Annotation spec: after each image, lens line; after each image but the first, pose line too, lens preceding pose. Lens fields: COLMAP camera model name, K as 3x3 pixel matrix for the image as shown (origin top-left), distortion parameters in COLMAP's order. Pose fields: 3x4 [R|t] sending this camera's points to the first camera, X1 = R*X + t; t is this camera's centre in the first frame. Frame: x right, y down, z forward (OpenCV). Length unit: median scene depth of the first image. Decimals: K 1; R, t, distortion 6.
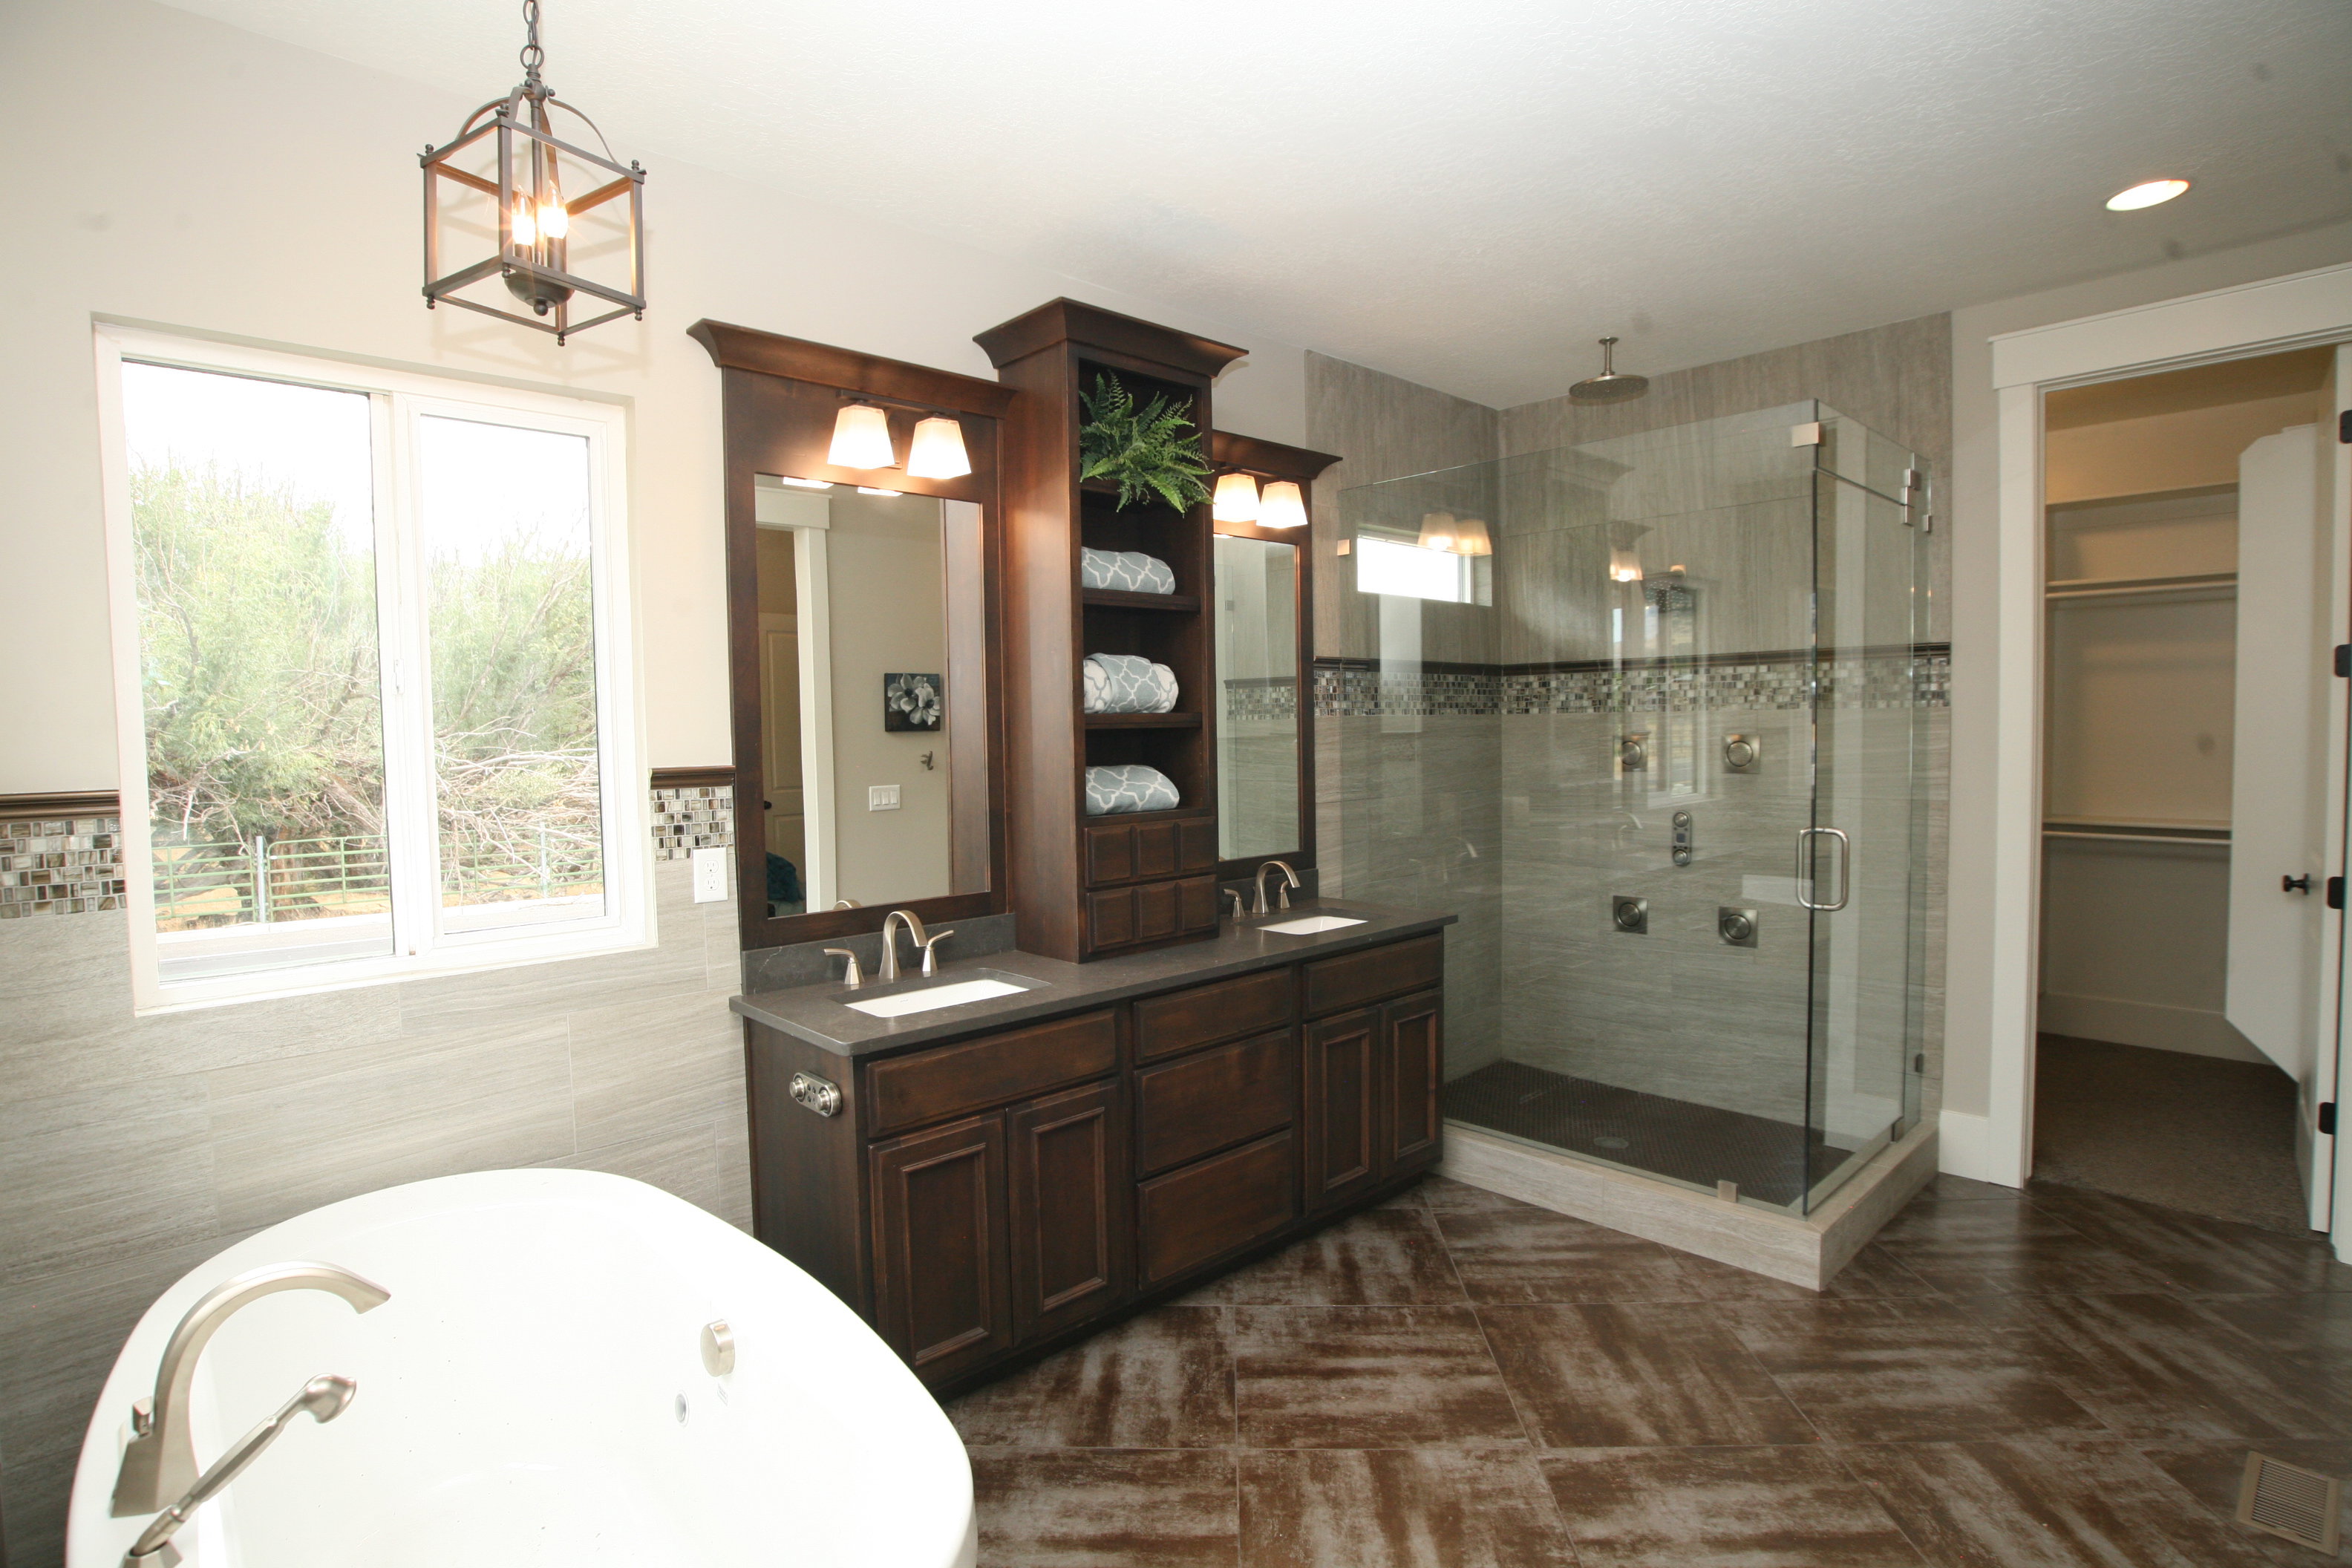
lens RADIAL K [[1137.1, 0, 1177.4], [0, 1137.1, 787.7], [0, 0, 1]] dist [-0.030294, 0.001567]
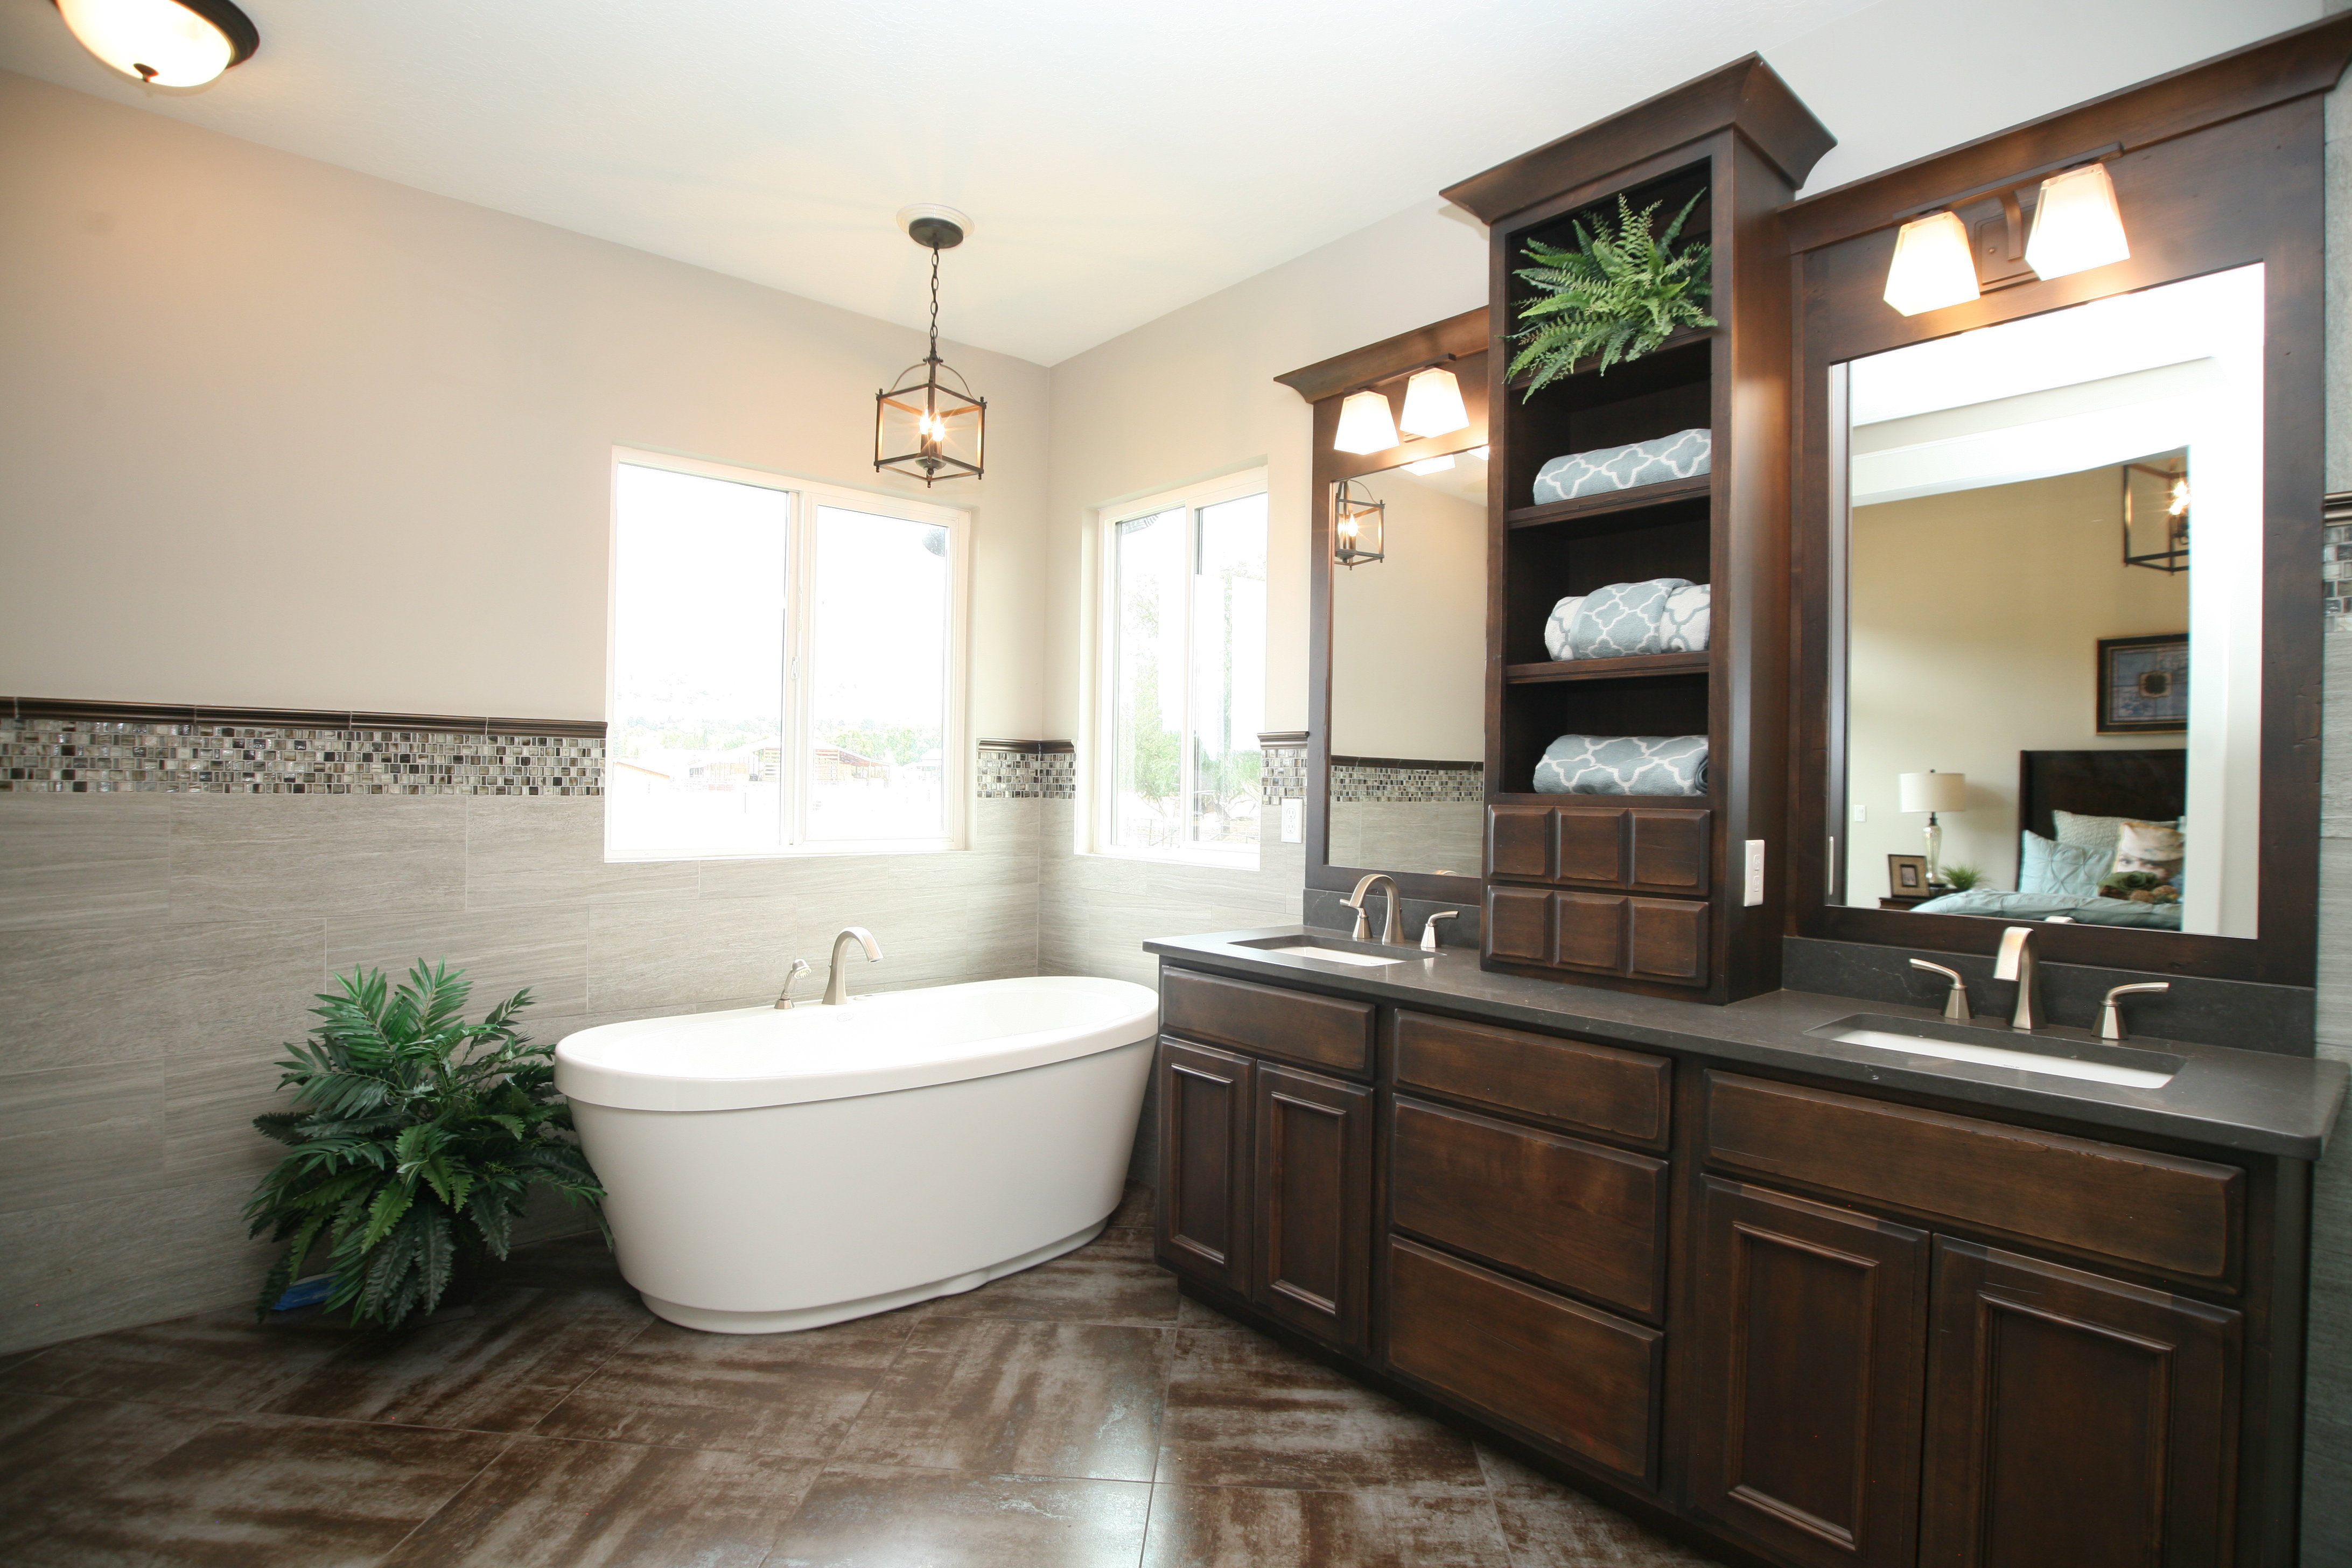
lens RADIAL K [[1137.1, 0, 1178.8], [0, 1137.1, 775.6], [0, 0, 1]] dist [-0.030294, 0.001567]
pose [[0.003453, 0.010378, -0.999940, 0.803557], [-0.068477, 0.997601, 0.010117, 0.024004], [0.997647, 0.068438, 0.004156, 0.850471]]
